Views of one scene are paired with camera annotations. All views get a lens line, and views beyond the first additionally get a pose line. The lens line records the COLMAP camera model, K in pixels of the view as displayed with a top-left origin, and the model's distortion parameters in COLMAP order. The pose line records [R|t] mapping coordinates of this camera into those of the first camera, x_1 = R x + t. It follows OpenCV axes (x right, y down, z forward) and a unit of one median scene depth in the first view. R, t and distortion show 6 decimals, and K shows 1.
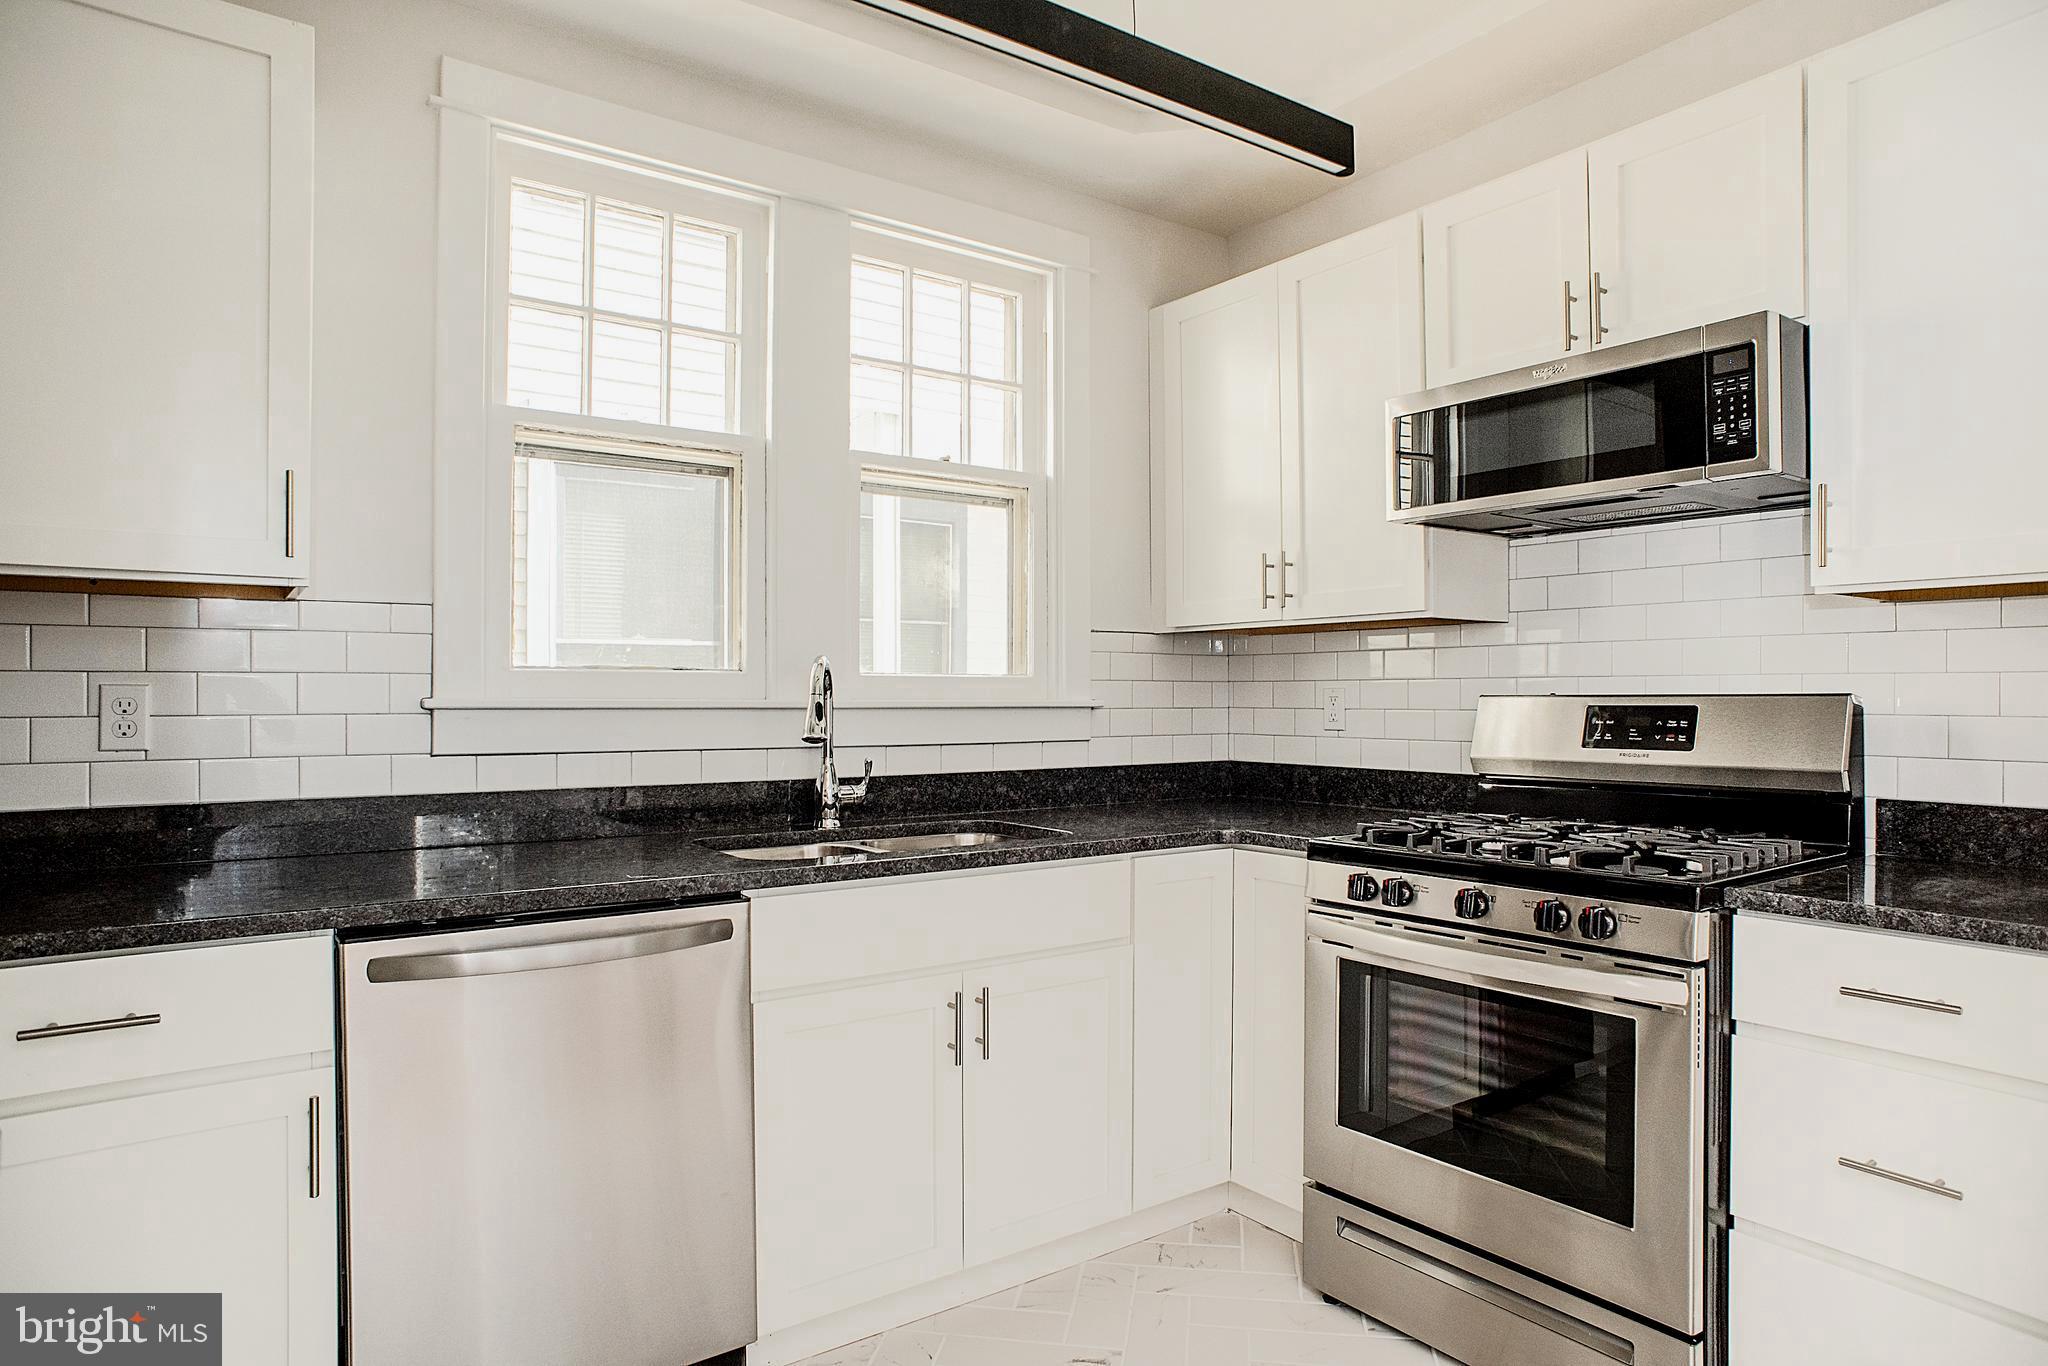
lens RADIAL K [[1188.4, 0, 1026.4], [0, 1188.4, 697.1], [0, 0, 1]] dist [-0.104104, 0.076718]
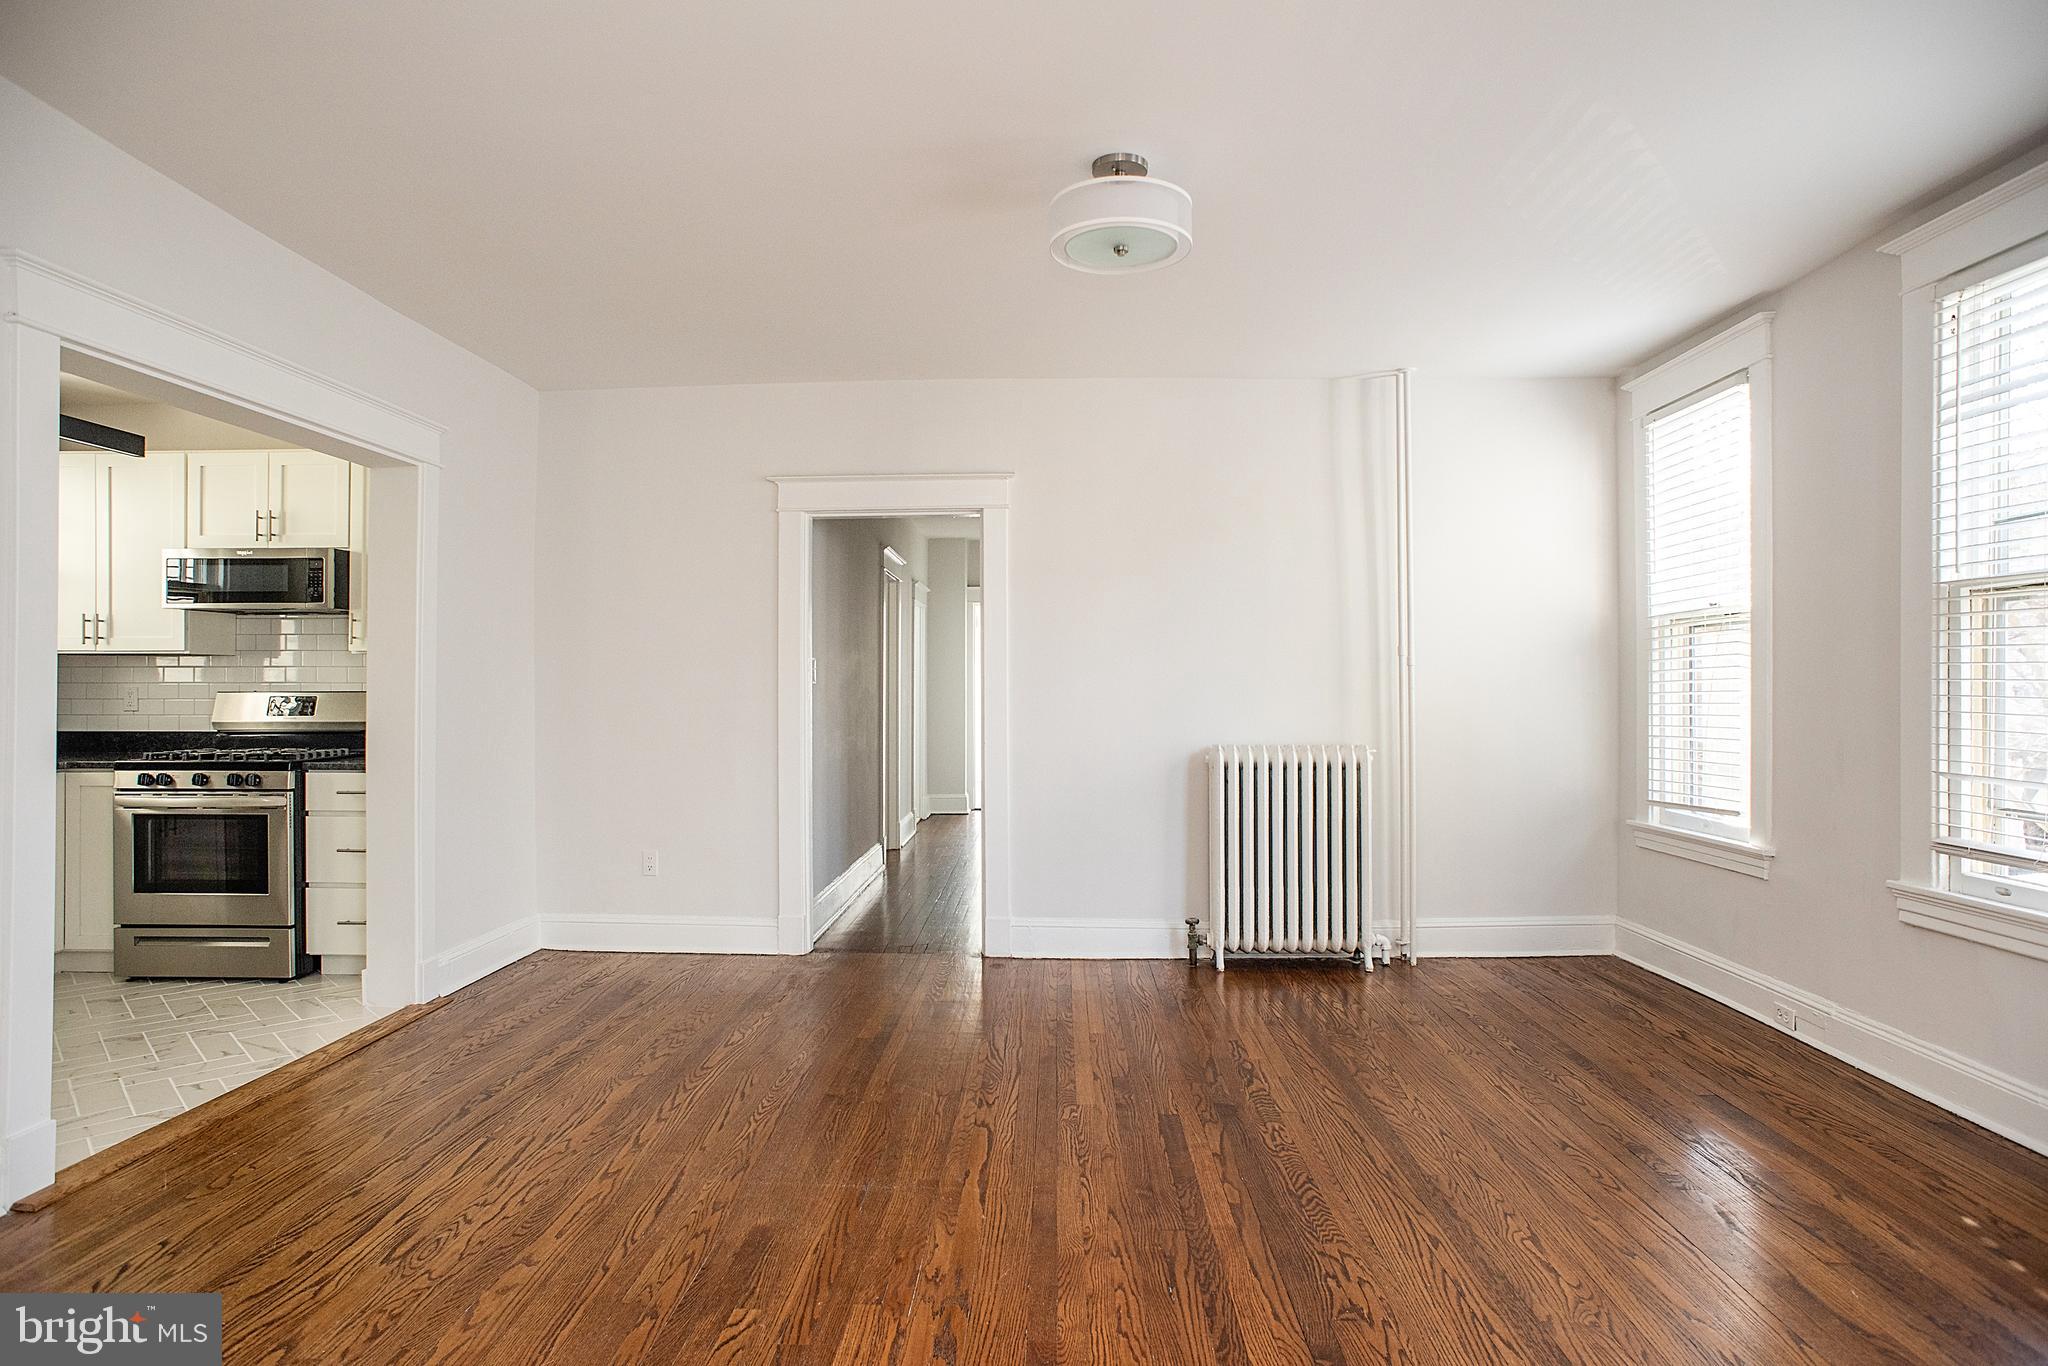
lens RADIAL K [[1169.9, 0, 1022.9], [0, 1169.9, 688.5], [0, 0, 1]] dist [-0.100571, 0.073385]
pose [[0.607964, -0.000253, 0.793964, -0.360400], [-0.001119, 0.999999, 0.001176, -0.012447], [-0.793964, -0.001603, 0.607963, -1.447727]]
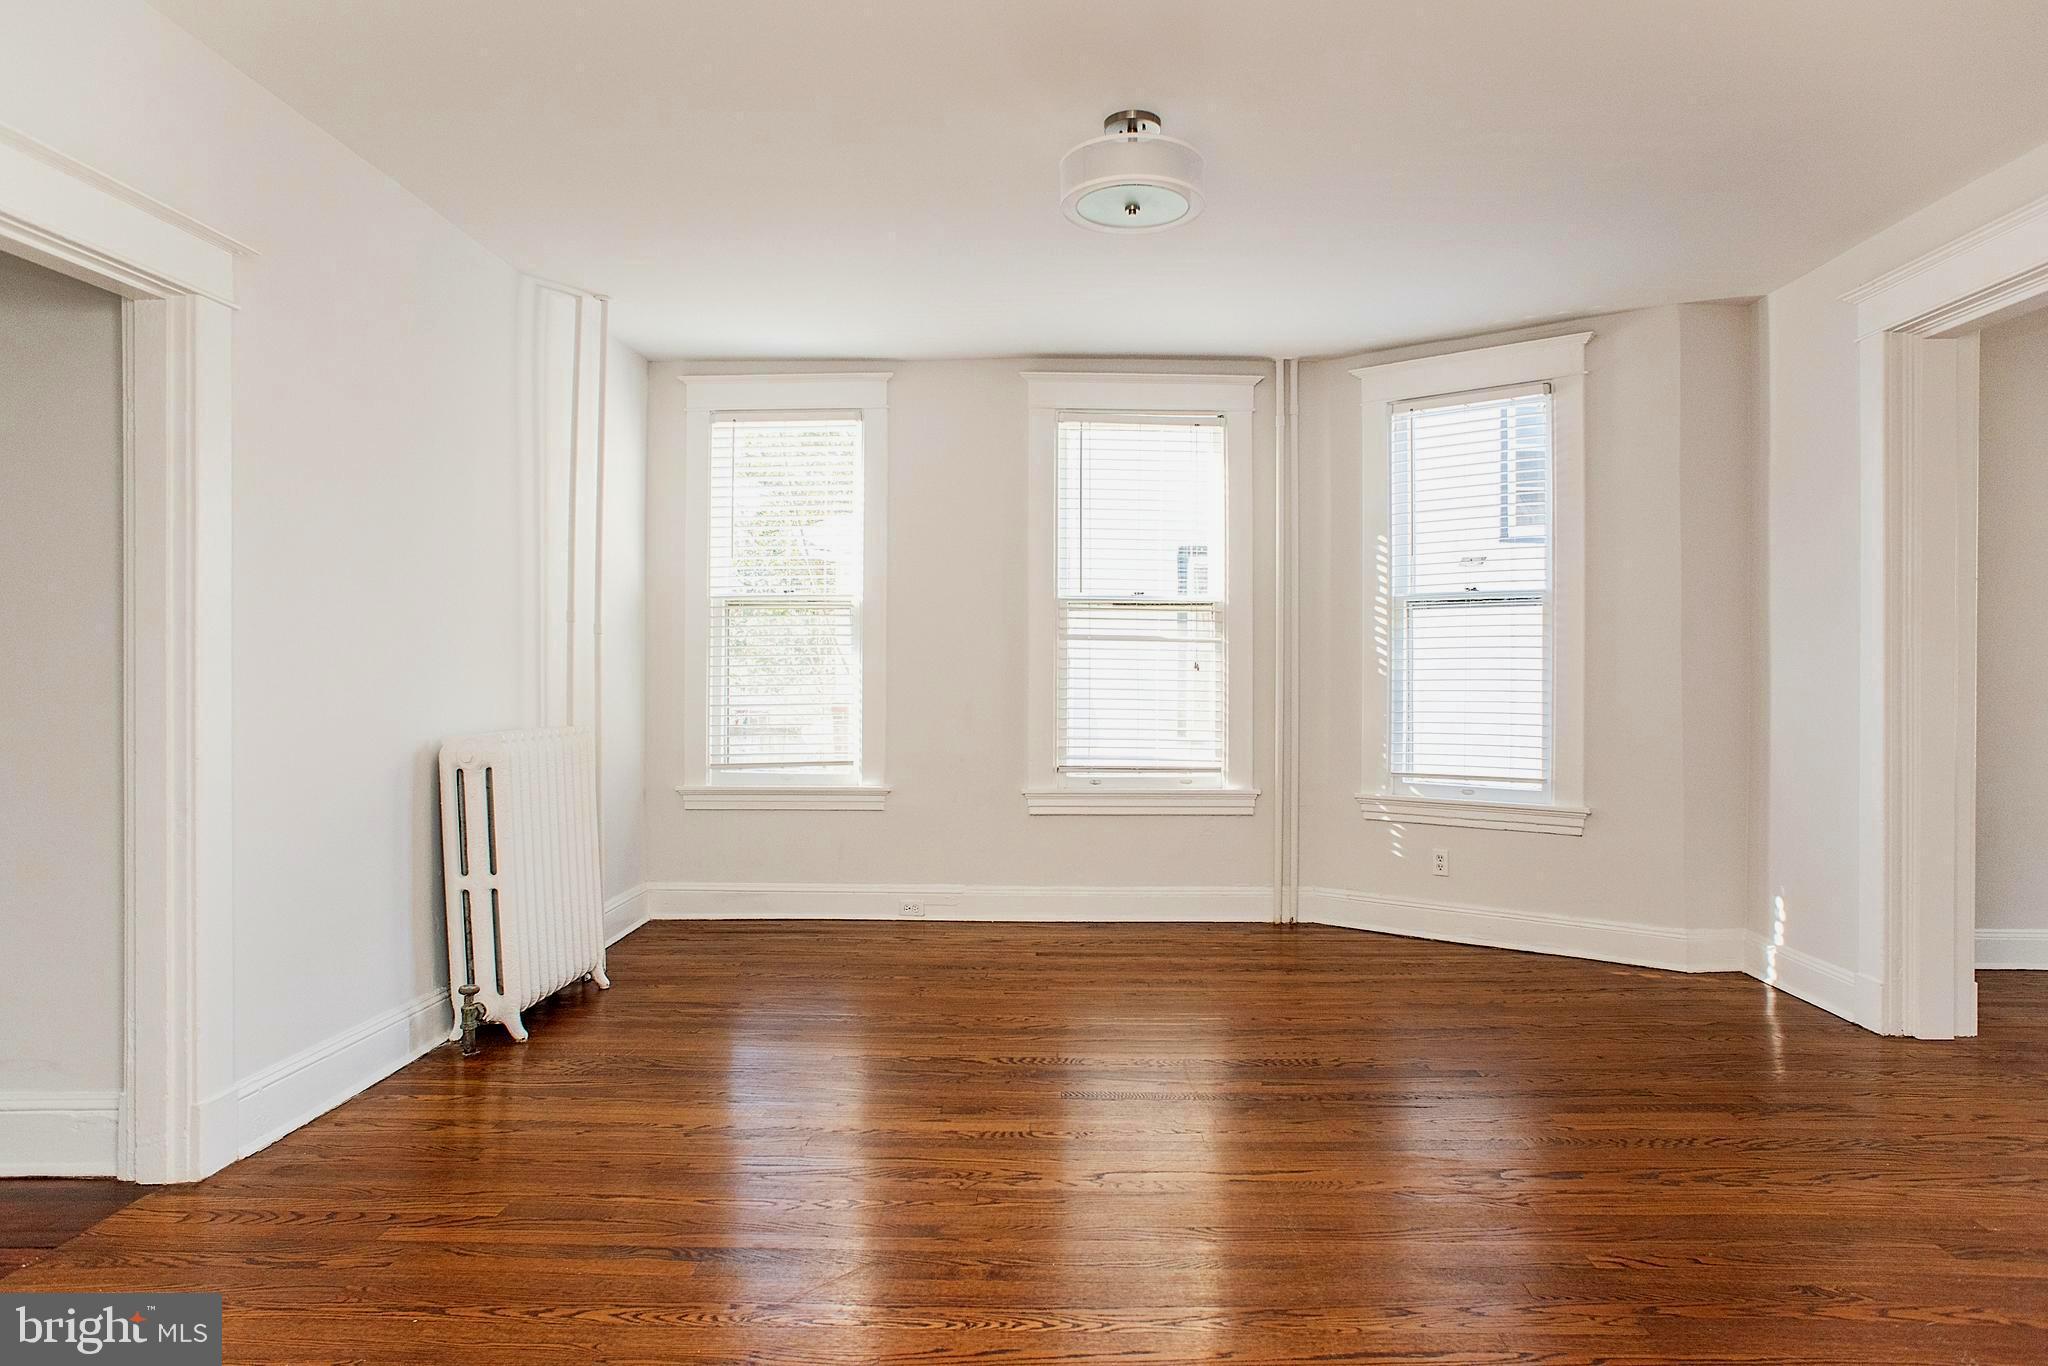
lens RADIAL K [[1184.9, 0, 1045.1], [0, 1184.9, 647.9], [0, 0, 1]] dist [-0.099534, 0.064408]
pose [[-0.796556, 0.008738, 0.604502, 0.017435], [-0.002426, 0.999841, -0.017648, -0.001098], [-0.604561, -0.015524, -0.796408, 0.328413]]
